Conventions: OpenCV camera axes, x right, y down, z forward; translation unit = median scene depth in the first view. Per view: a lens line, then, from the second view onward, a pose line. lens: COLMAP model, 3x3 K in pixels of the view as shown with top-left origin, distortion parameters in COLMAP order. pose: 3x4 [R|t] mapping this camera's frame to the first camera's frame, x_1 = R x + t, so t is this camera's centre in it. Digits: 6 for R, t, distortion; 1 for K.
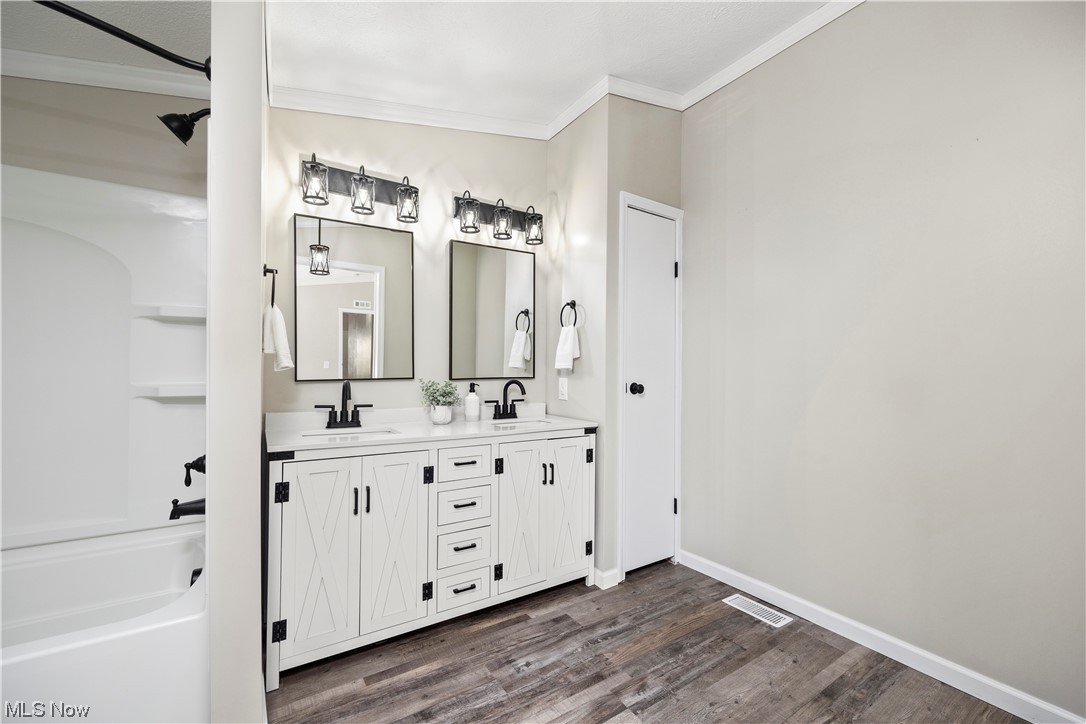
lens RADIAL K [[446.8, 0, 543.0], [0, 446.8, 362.0], [0, 0, 1]] dist [-0.003490, -0.000207]
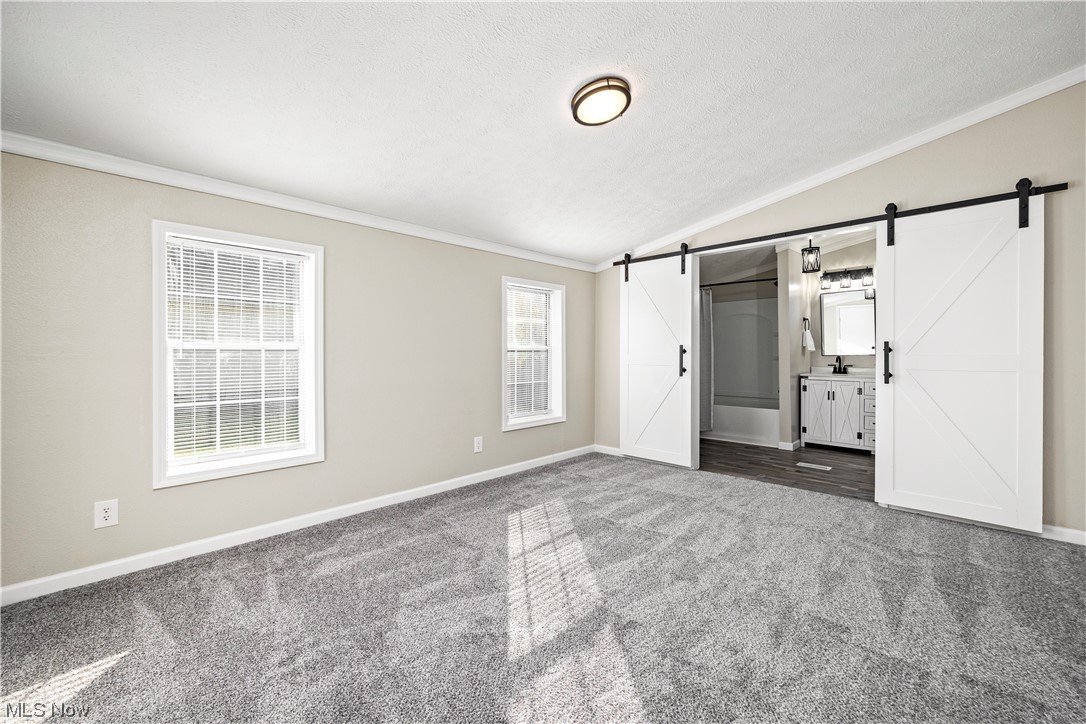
lens RADIAL K [[445.0, 0, 541.7], [0, 445.0, 354.0], [0, 0, 1]] dist [-0.003279, -0.000148]
pose [[0.219821, -0.002259, -0.975538, 1.681577], [0.020128, 0.999795, 0.002221, -0.006977], [0.975333, -0.020124, 0.219821, -1.237892]]
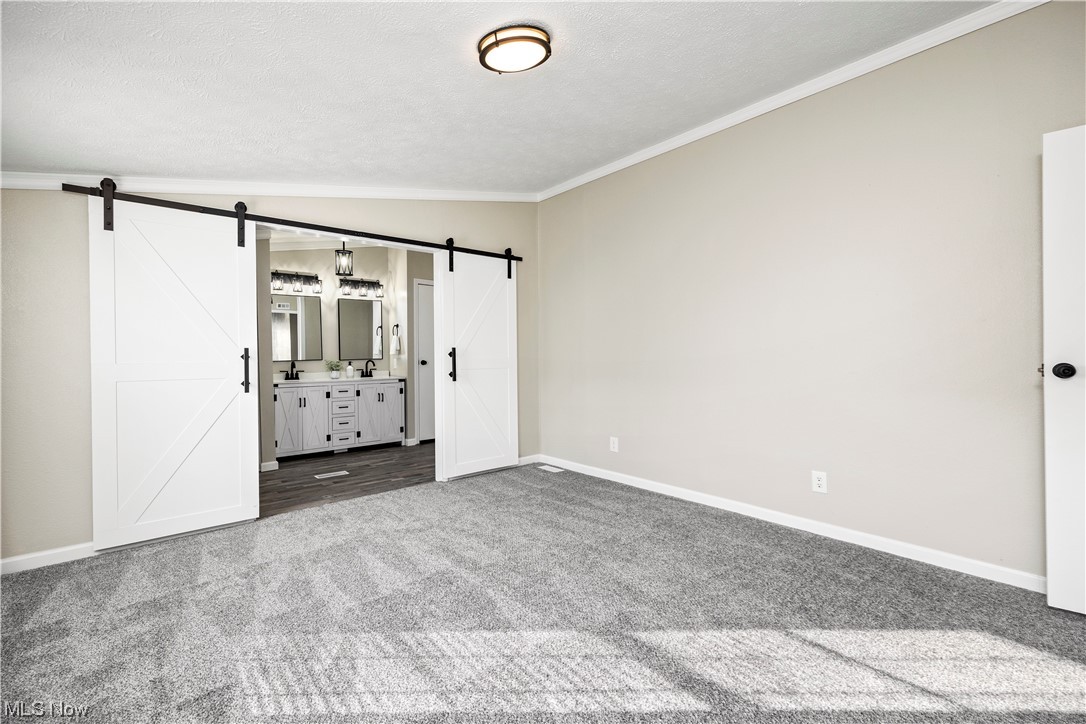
lens RADIAL K [[468.8, 0, 545.6], [0, 468.8, 356.6], [0, 0, 1]] dist [0.014047, -0.000090]
pose [[0.989640, -0.016280, 0.142645, 0.579078], [0.013077, 0.999642, 0.023361, -0.024709], [-0.142974, -0.021253, 0.989498, -1.796150]]
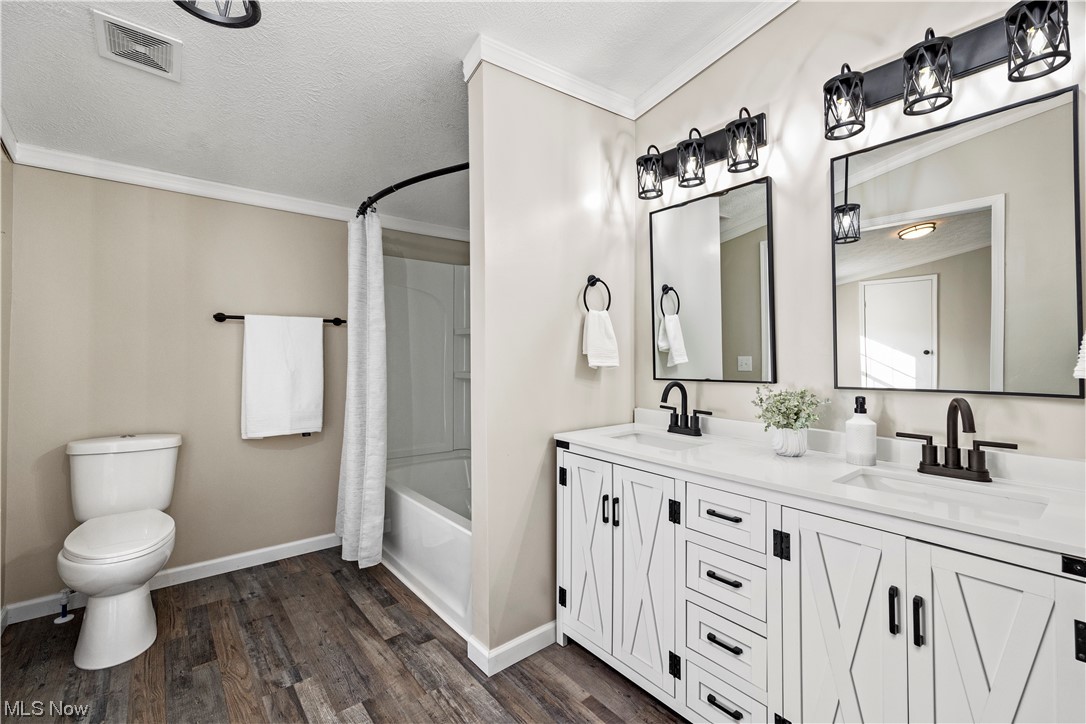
lens RADIAL K [[468.8, 0, 545.6], [0, 468.8, 356.6], [0, 0, 1]] dist [0.014047, -0.000090]
pose [[0.103770, -0.005054, -0.994588, 0.466919], [0.016597, 0.999857, -0.003350, -0.010222], [0.994463, -0.016160, 0.103839, 0.637232]]
